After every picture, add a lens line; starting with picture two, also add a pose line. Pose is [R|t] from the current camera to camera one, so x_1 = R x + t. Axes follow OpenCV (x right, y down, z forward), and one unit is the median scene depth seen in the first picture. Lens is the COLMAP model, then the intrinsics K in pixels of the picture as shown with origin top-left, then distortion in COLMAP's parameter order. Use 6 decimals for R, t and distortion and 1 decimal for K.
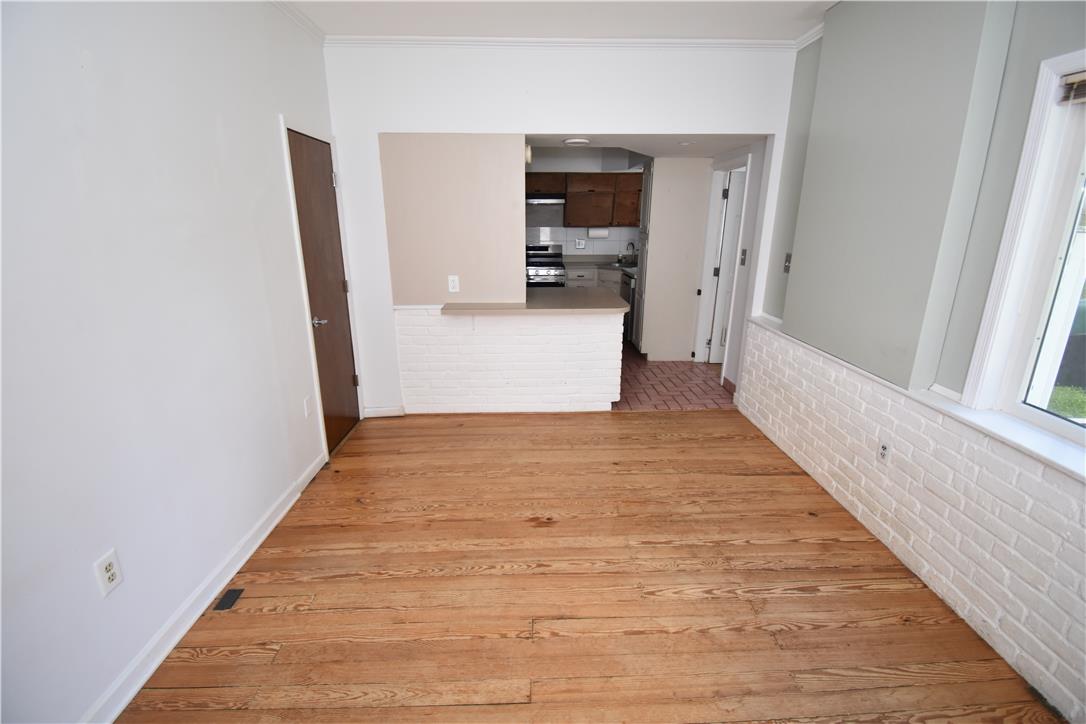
lens RADIAL K [[478.4, 0, 543.1], [0, 478.4, 361.0], [0, 0, 1]] dist [0.014725, -0.021040]
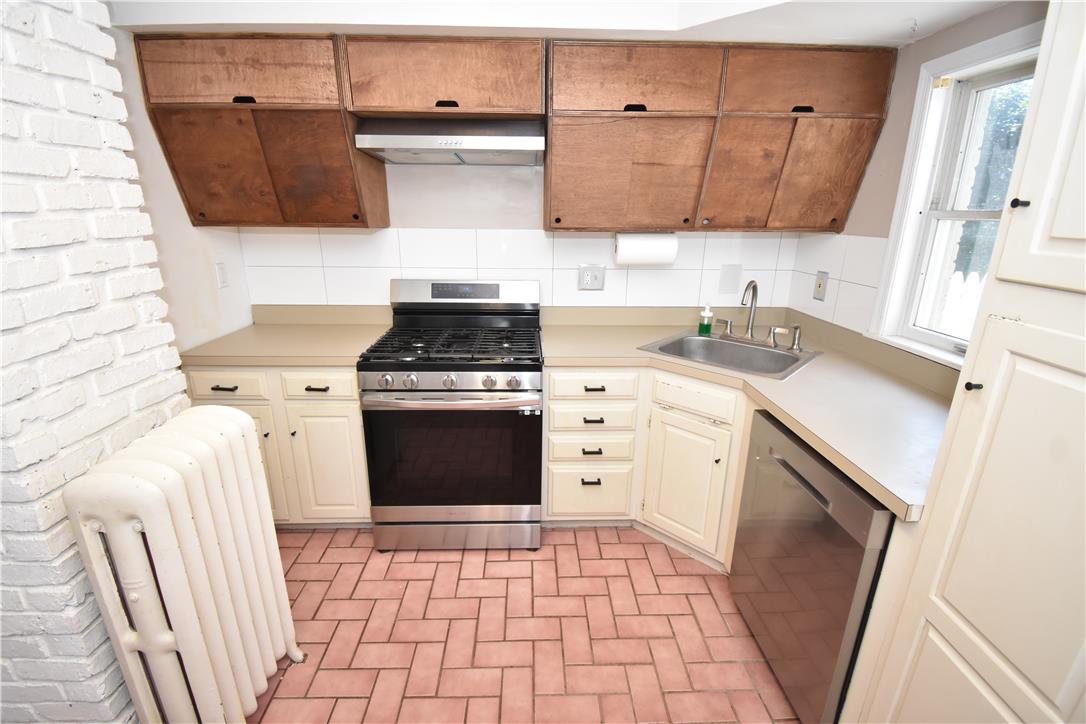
lens RADIAL K [[478.4, 0, 542.8], [0, 478.4, 362.6], [0, 0, 1]] dist [0.014725, -0.021040]
pose [[0.999872, 0.005537, 0.015025, 0.095817], [-0.005667, 0.999947, 0.008620, -0.469286], [-0.014977, -0.008704, 0.999850, 1.642494]]
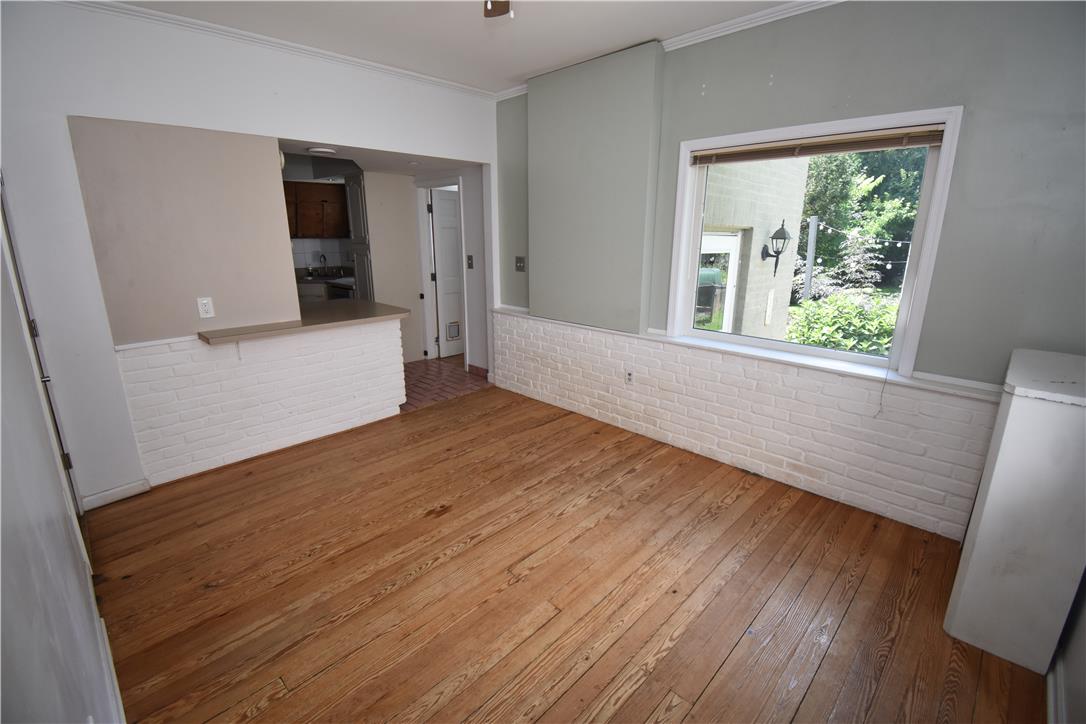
lens RADIAL K [[478.4, 0, 543.7], [0, 478.4, 358.9], [0, 0, 1]] dist [0.014725, -0.021040]
pose [[0.716931, -0.179271, 0.673700, -0.450565], [0.198181, 0.978910, 0.049589, -0.001732], [-0.668381, 0.097963, 0.737340, 0.023339]]
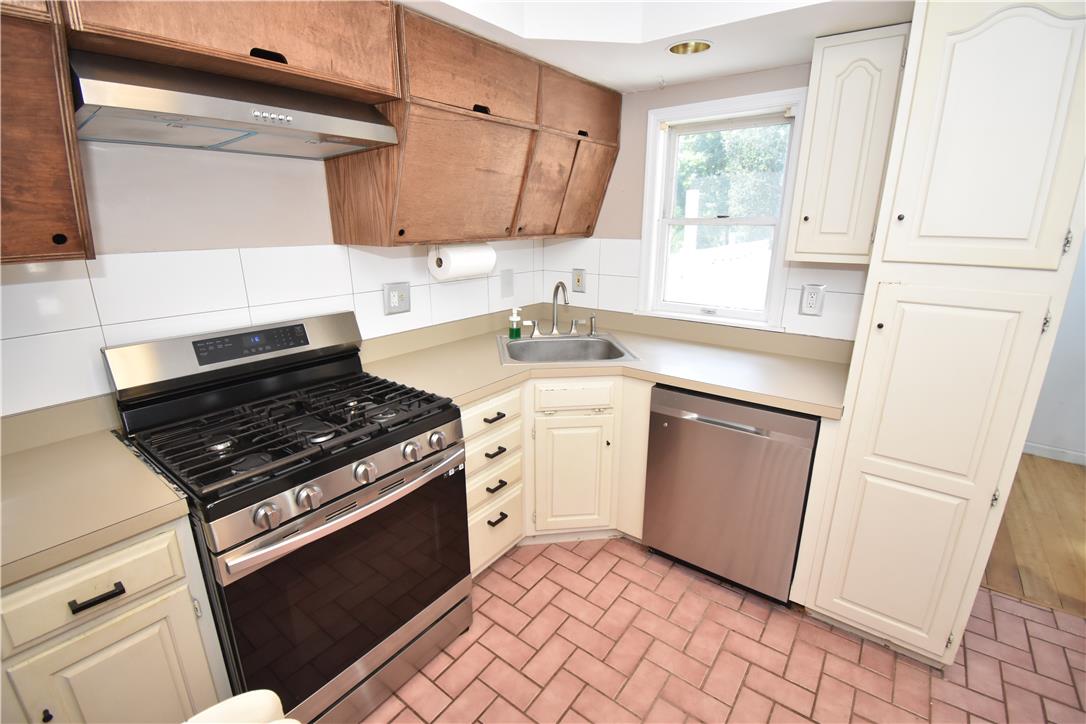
lens RADIAL K [[478.4, 0, 545.1], [0, 478.4, 362.1], [0, 0, 1]] dist [0.014725, -0.021040]
pose [[0.620434, -0.220808, 0.752533, -0.253117], [0.224009, 0.969466, 0.099774, -0.548720], [-0.751586, 0.106671, 0.650953, 1.886662]]
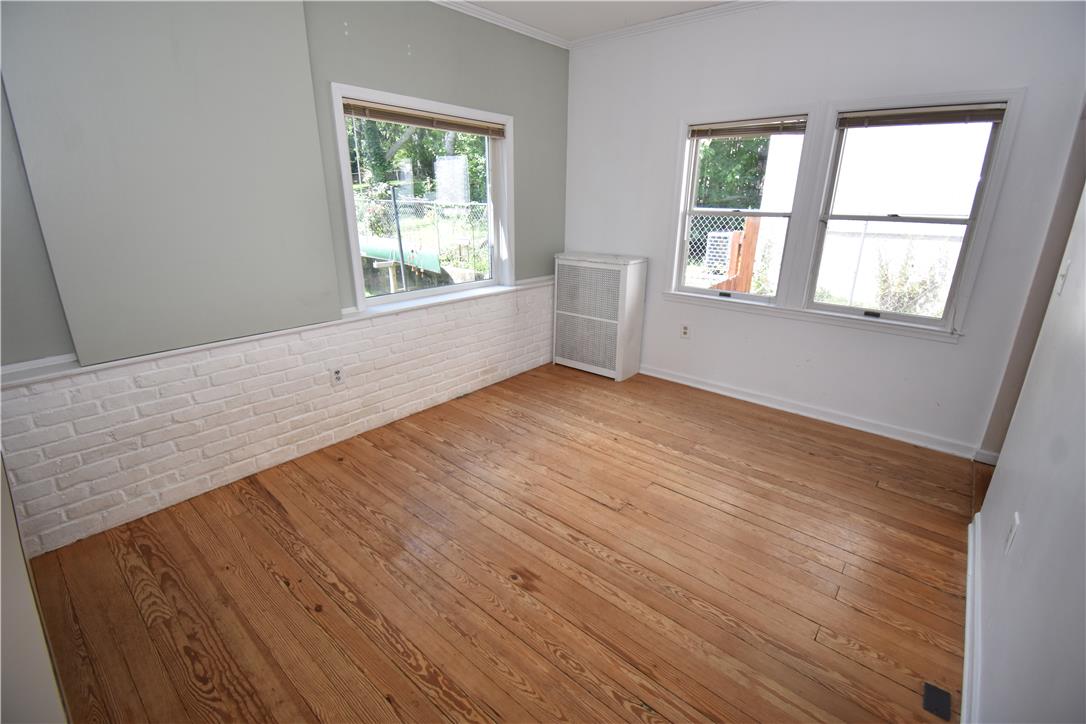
lens RADIAL K [[478.4, 0, 545.0], [0, 478.4, 360.4], [0, 0, 1]] dist [0.014725, -0.021040]
pose [[-0.748641, -0.218209, 0.626036, -0.400818], [0.179469, 0.842323, 0.508215, -0.324194], [-0.638222, 0.492824, -0.591436, 1.157753]]
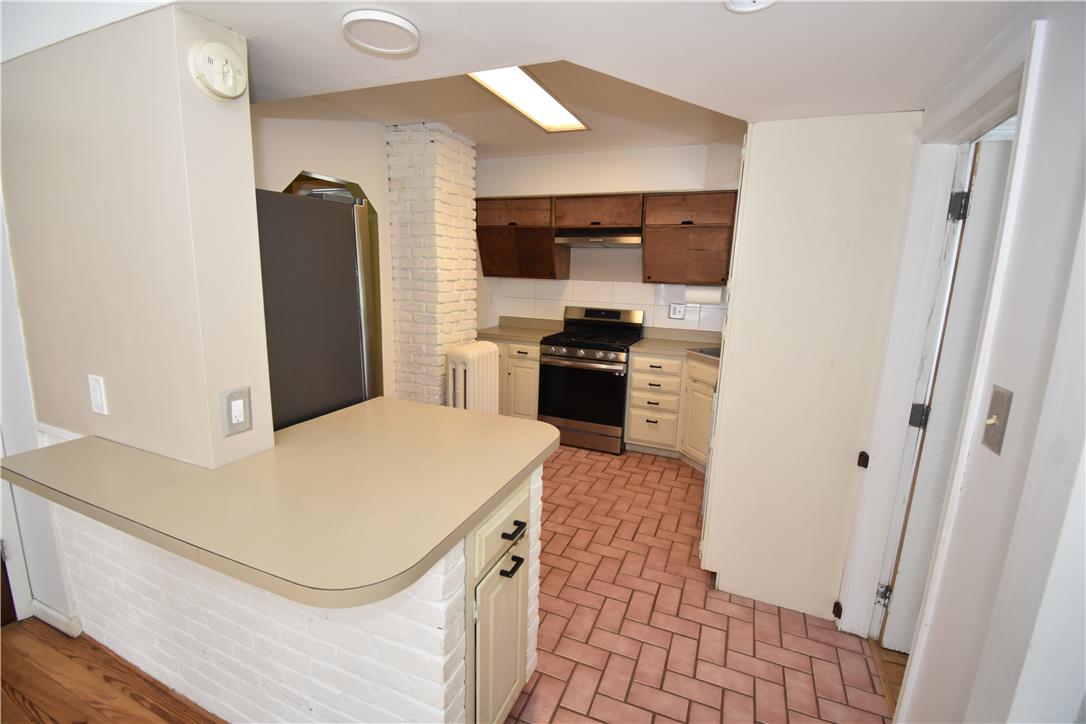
lens RADIAL K [[478.4, 0, 546.0], [0, 478.4, 362.5], [0, 0, 1]] dist [0.014725, -0.021040]
pose [[0.912385, 0.103659, -0.395991, 0.442446], [-0.144157, 0.986797, -0.073833, -0.288256], [0.383109, 0.124449, 0.915281, 1.005474]]
